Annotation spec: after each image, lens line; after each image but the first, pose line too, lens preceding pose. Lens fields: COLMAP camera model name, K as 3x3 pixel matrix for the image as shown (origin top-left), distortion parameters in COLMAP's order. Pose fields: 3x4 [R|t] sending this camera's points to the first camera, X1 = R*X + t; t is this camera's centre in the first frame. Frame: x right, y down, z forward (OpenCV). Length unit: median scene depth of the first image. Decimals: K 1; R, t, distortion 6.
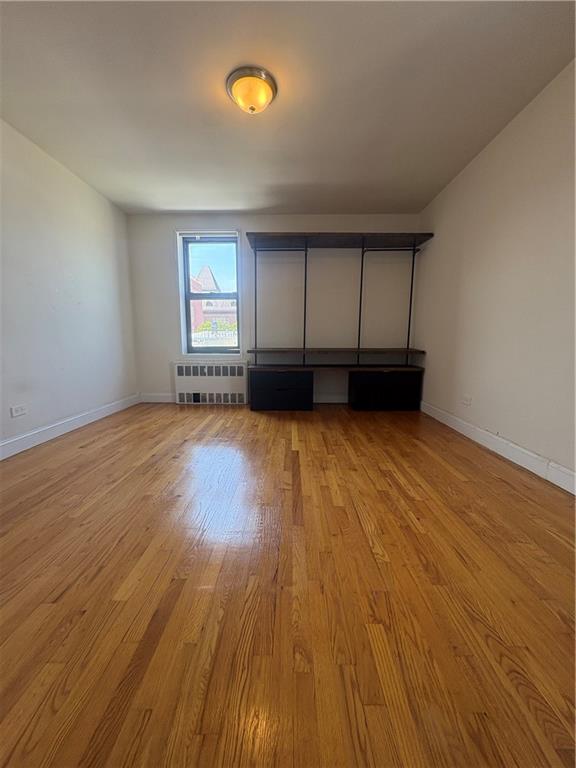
lens RADIAL K [[303.4, 0, 289.1], [0, 303.4, 384.9], [0, 0, 1]] dist [-0.000811, -0.000297]
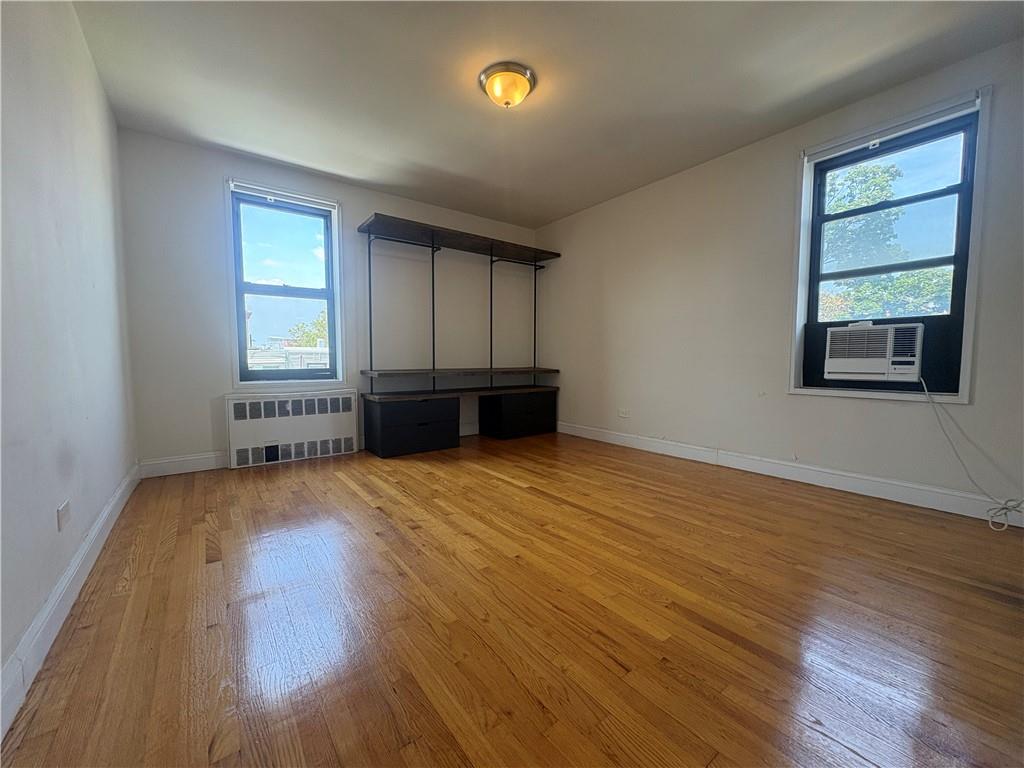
lens RADIAL K [[404.5, 0, 506.2], [0, 404.5, 387.1], [0, 0, 1]] dist [-0.000811, -0.000297]
pose [[0.794979, -0.044112, 0.605031, -0.421723], [0.092748, 0.994465, -0.049360, -0.006040], [-0.599505, 0.095356, 0.794670, 0.064579]]
